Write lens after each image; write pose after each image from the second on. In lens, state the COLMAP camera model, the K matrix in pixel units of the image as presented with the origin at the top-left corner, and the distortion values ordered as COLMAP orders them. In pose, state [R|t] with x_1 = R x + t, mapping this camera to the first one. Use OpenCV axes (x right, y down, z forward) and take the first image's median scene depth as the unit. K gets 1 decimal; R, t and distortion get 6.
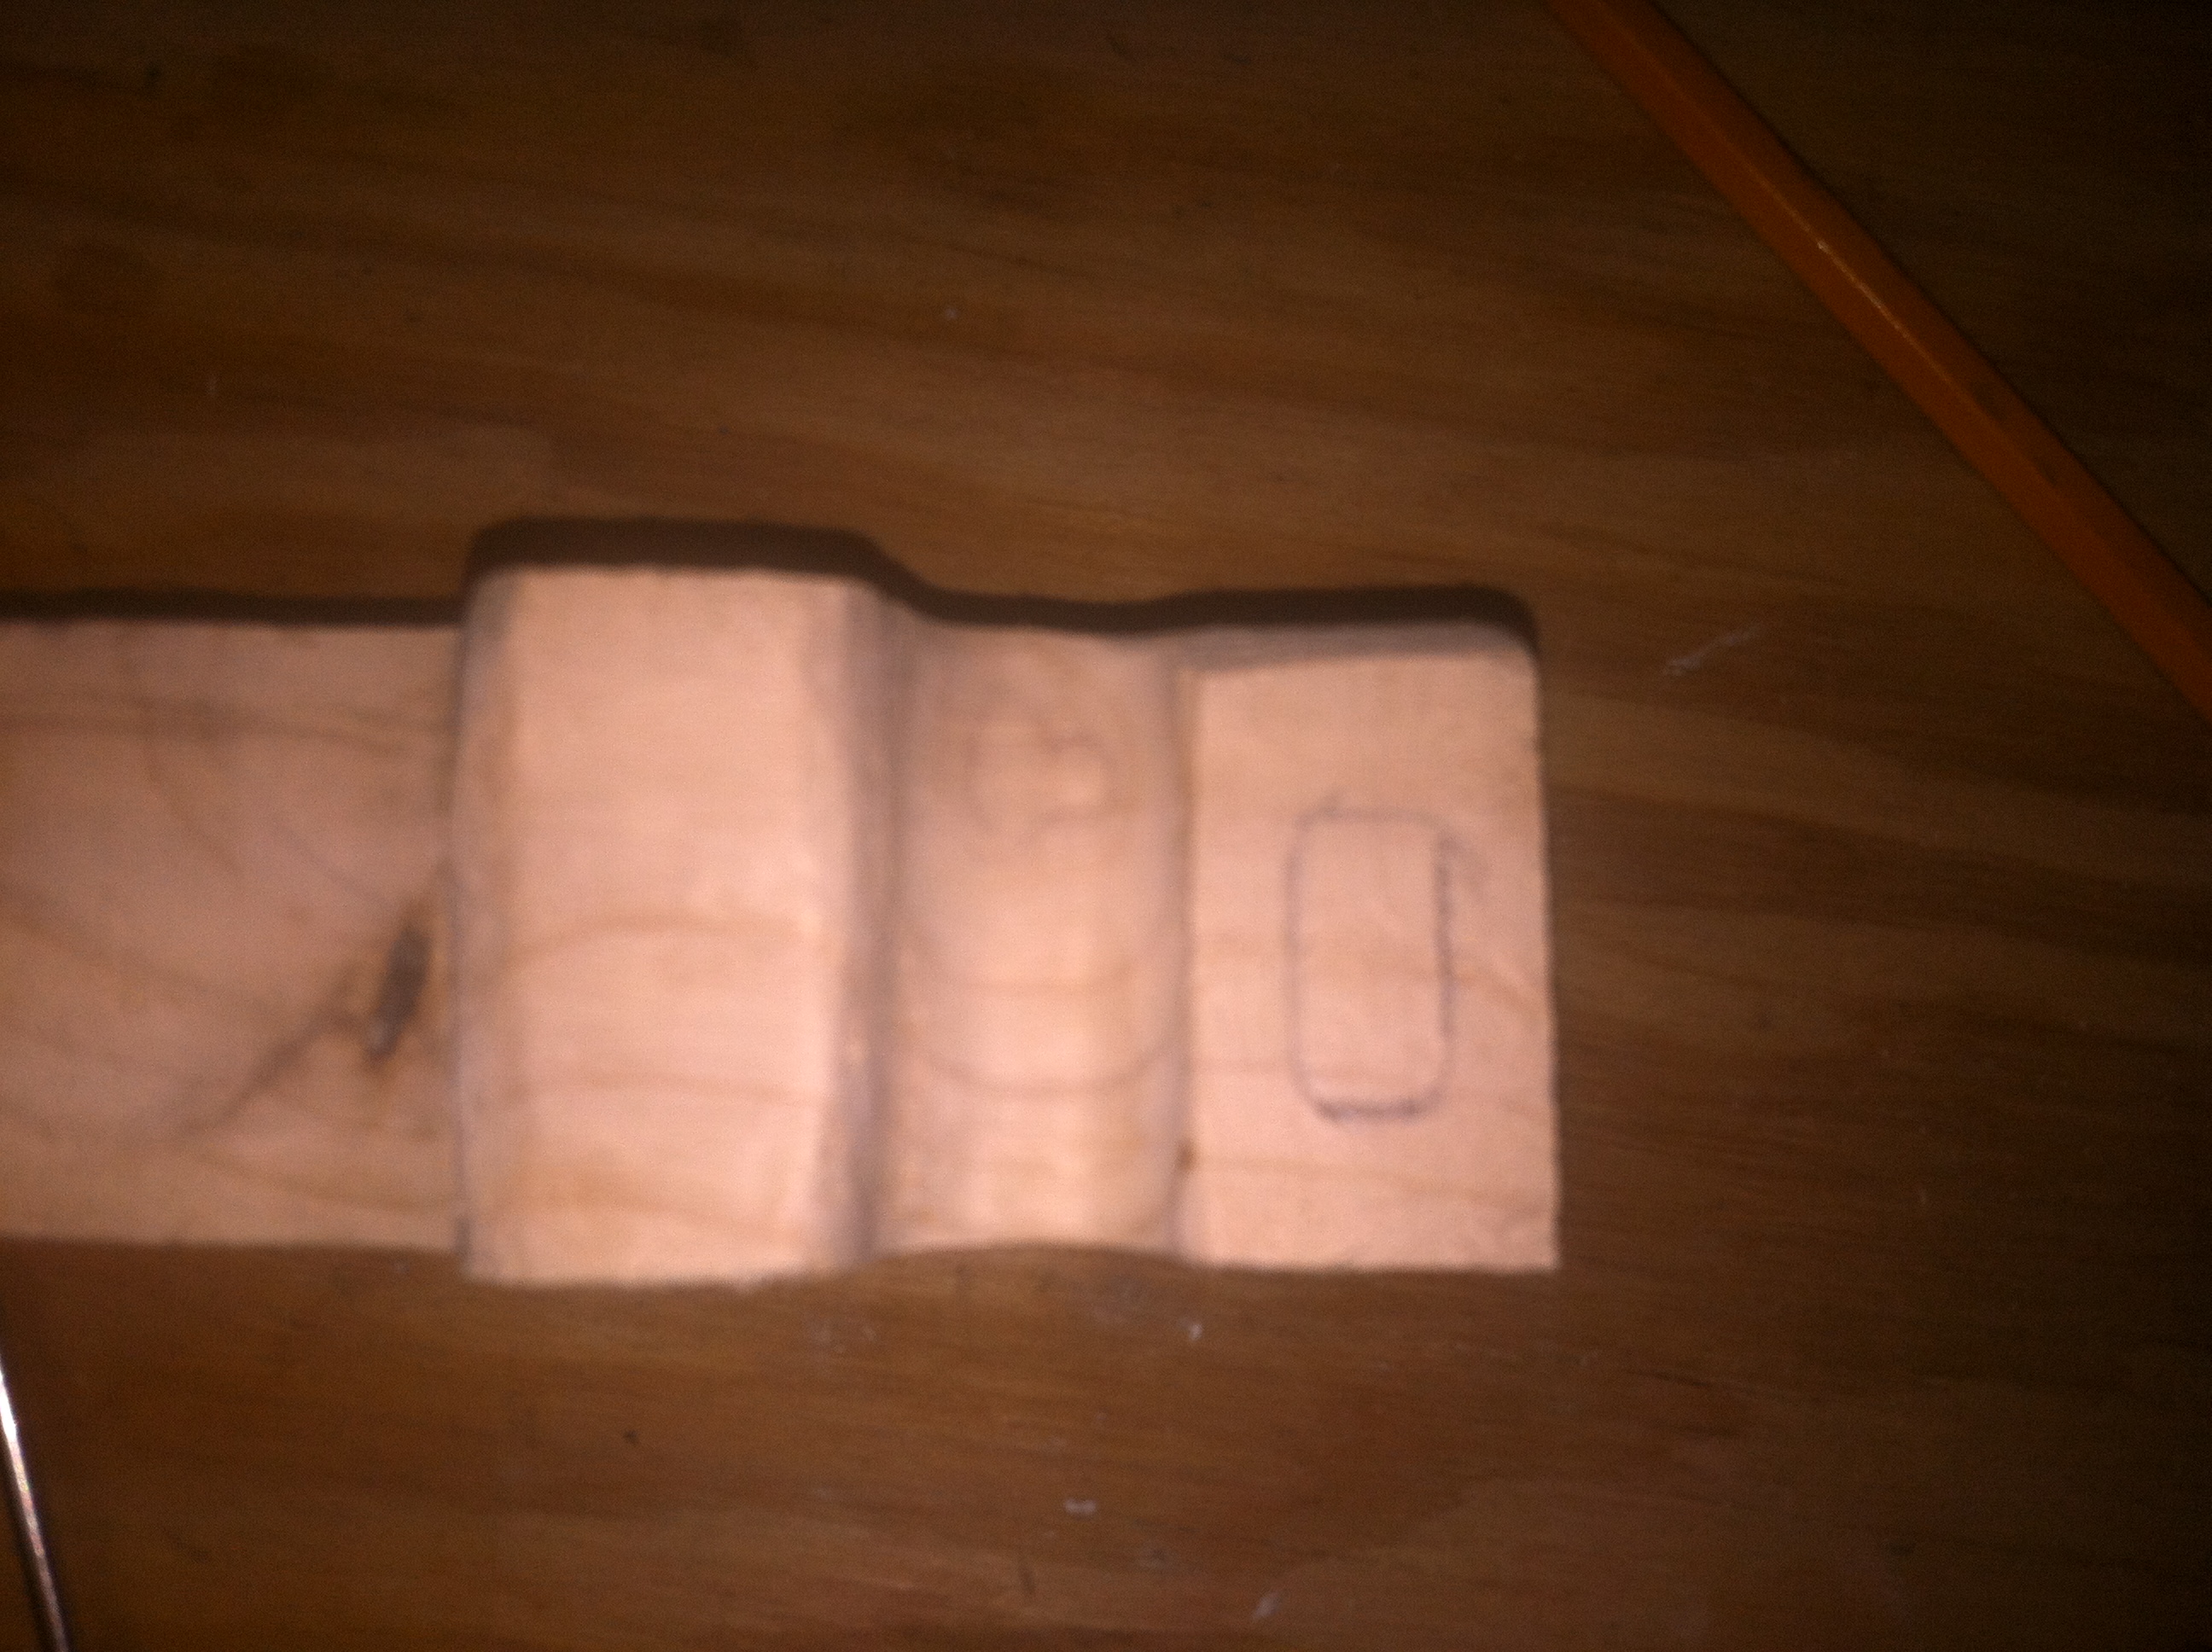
lens RADIAL K [[2195.7, 0, 1125.7], [0, 2195.7, 820.7], [0, 0, 1]] dist [-0.026082, 0.000000]
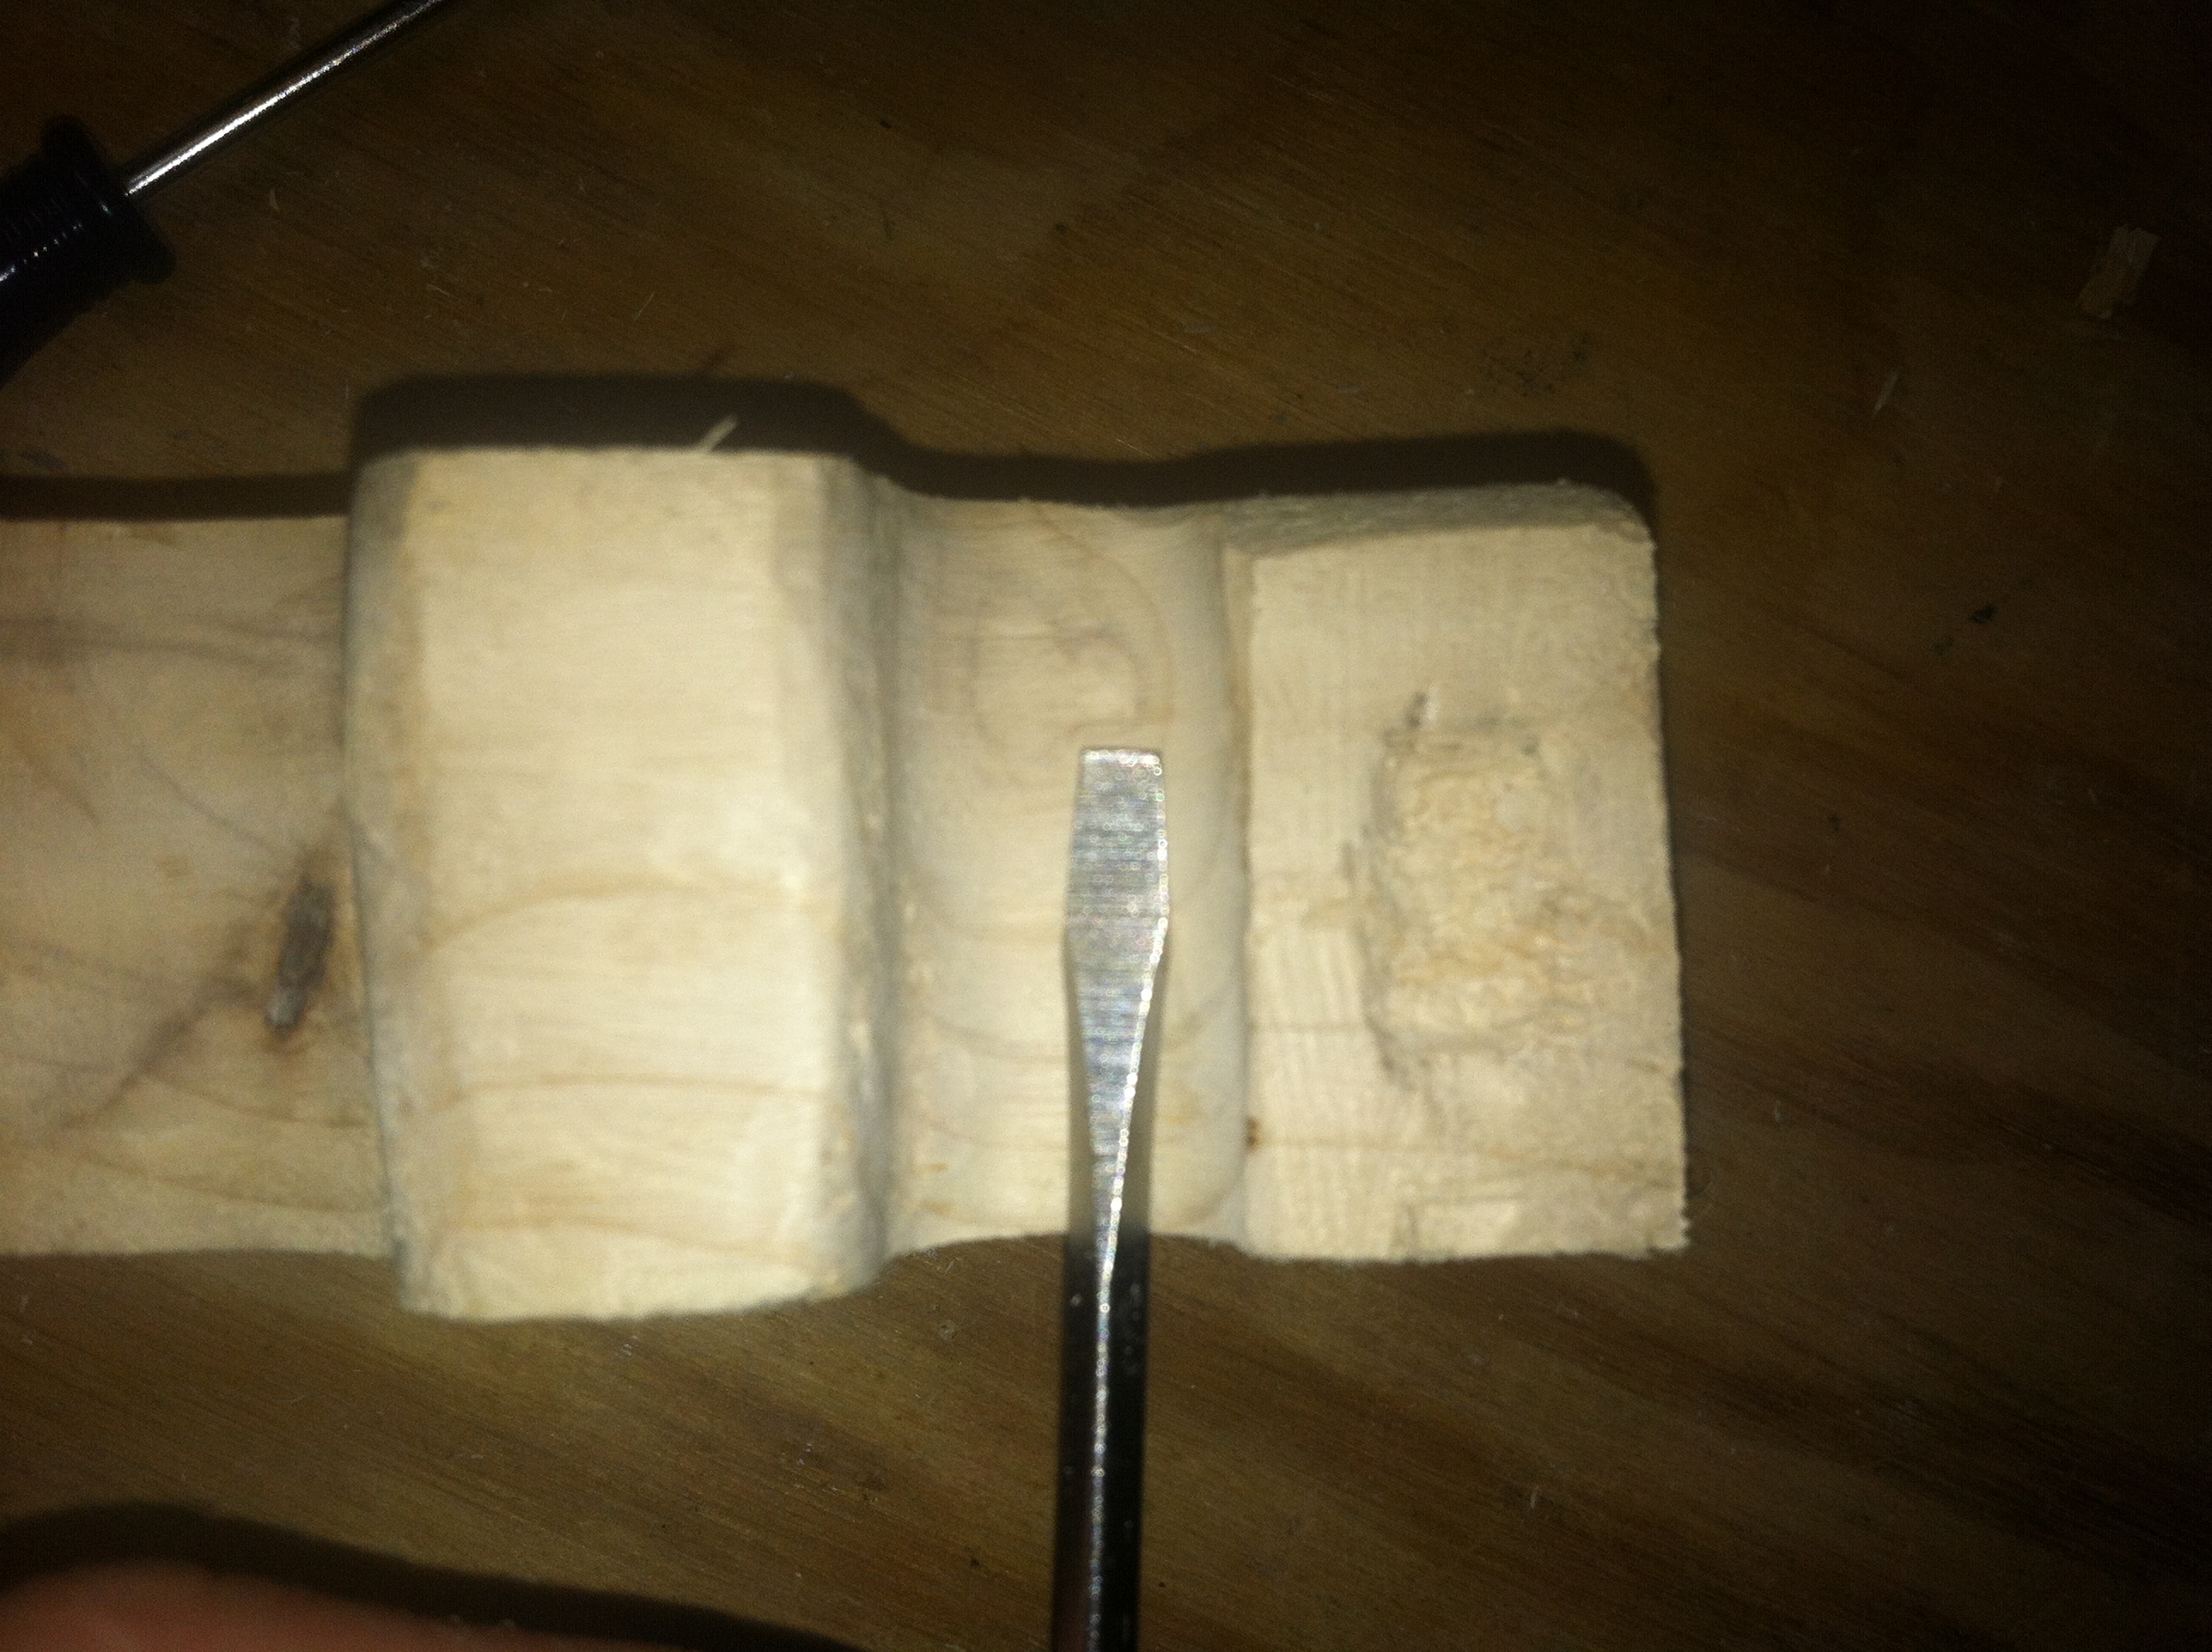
lens RADIAL K [[2195.7, 0, 1107.4], [0, 2195.7, 869.7], [0, 0, 1]] dist [-0.026082, 0.000000]
pose [[0.999308, -0.029444, 0.022726, -0.043434], [0.026650, 0.993040, 0.114726, -0.046341], [-0.025946, -0.114041, 0.993137, 0.170900]]
